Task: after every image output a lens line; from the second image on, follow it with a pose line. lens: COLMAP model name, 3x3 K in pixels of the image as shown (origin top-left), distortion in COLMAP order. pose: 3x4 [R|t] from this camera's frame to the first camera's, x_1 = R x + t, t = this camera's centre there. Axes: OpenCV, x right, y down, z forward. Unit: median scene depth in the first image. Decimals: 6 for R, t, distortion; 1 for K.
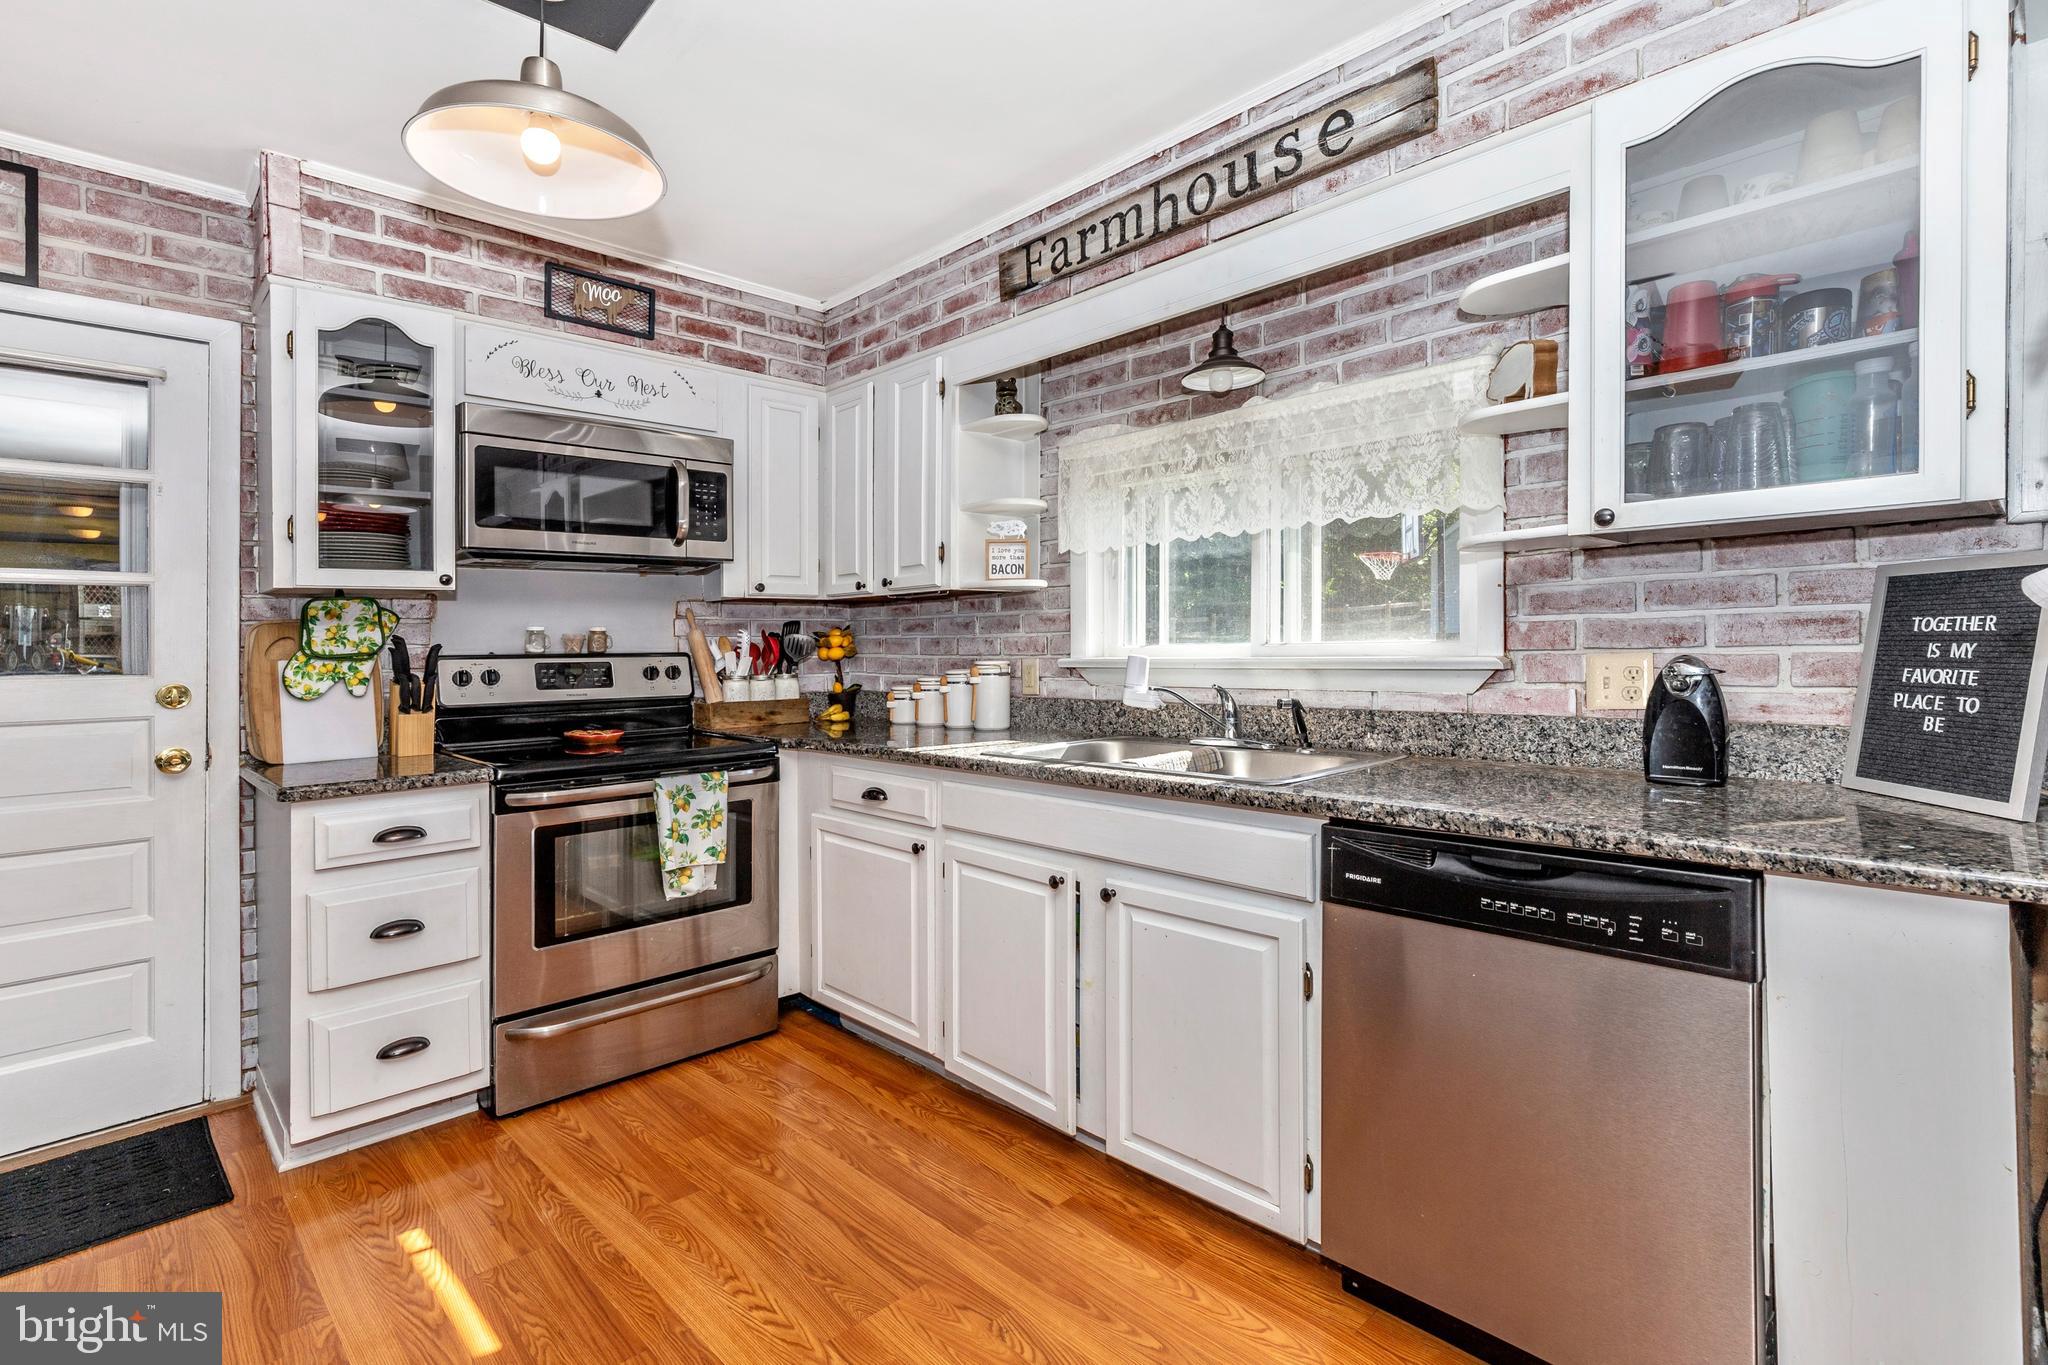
lens RADIAL K [[965.6, 0, 1058.5], [0, 965.6, 681.5], [0, 0, 1]] dist [0.008011, -0.000035]
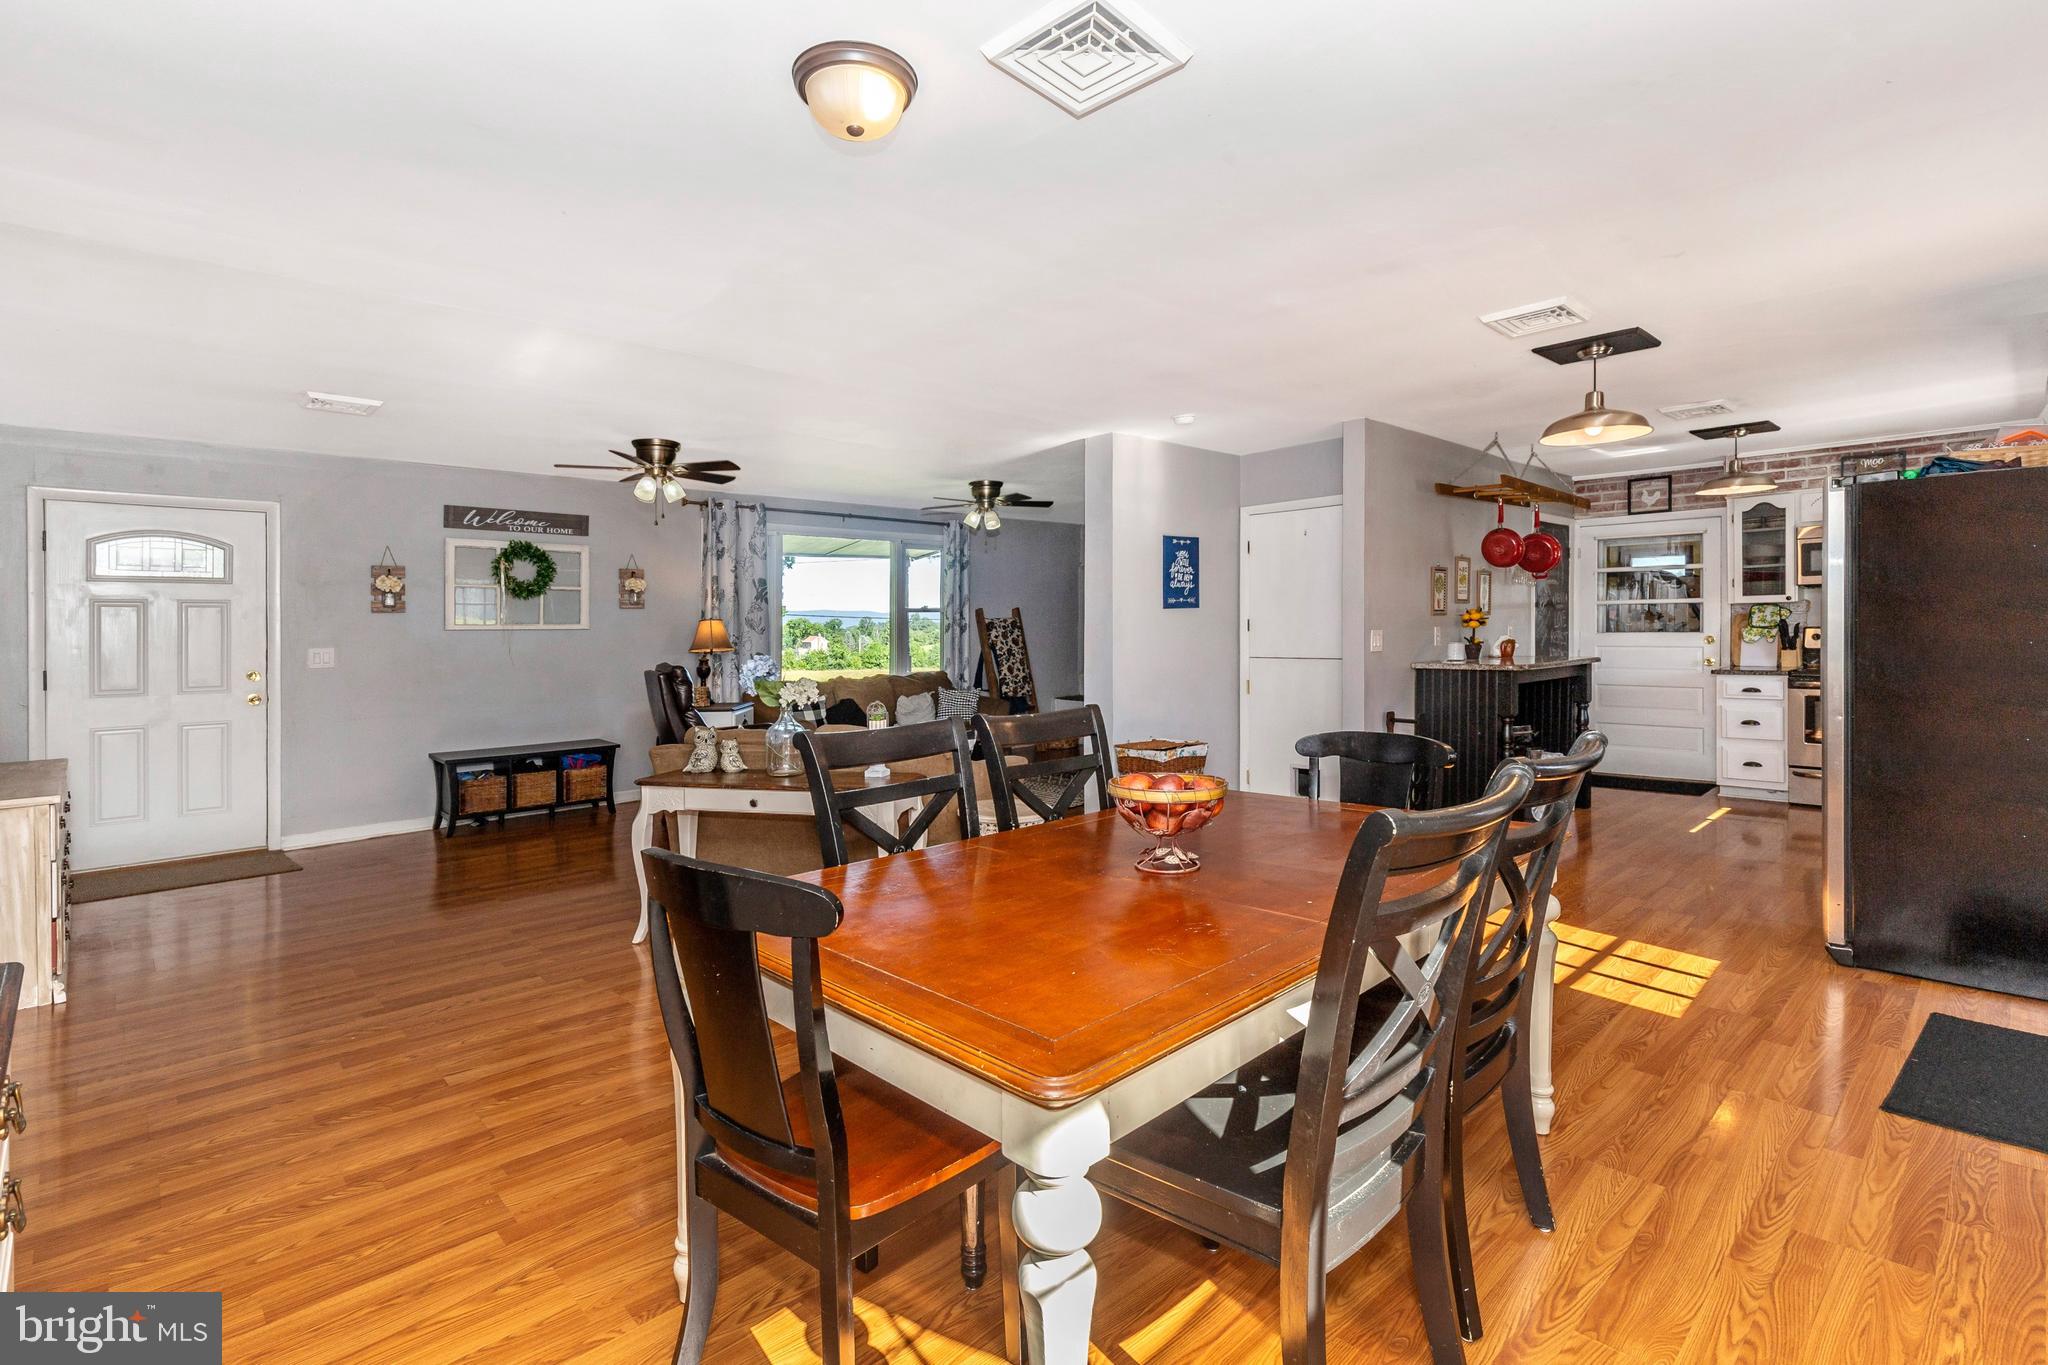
lens RADIAL K [[957.5, 0, 1009.5], [0, 957.5, 623.7], [0, 0, 1]] dist [0.011886, 0.000148]
pose [[-0.025312, 0.020851, -0.999462, 2.050073], [-0.023329, 0.999498, 0.021442, -0.047827], [0.999407, 0.023859, -0.024813, -1.028879]]
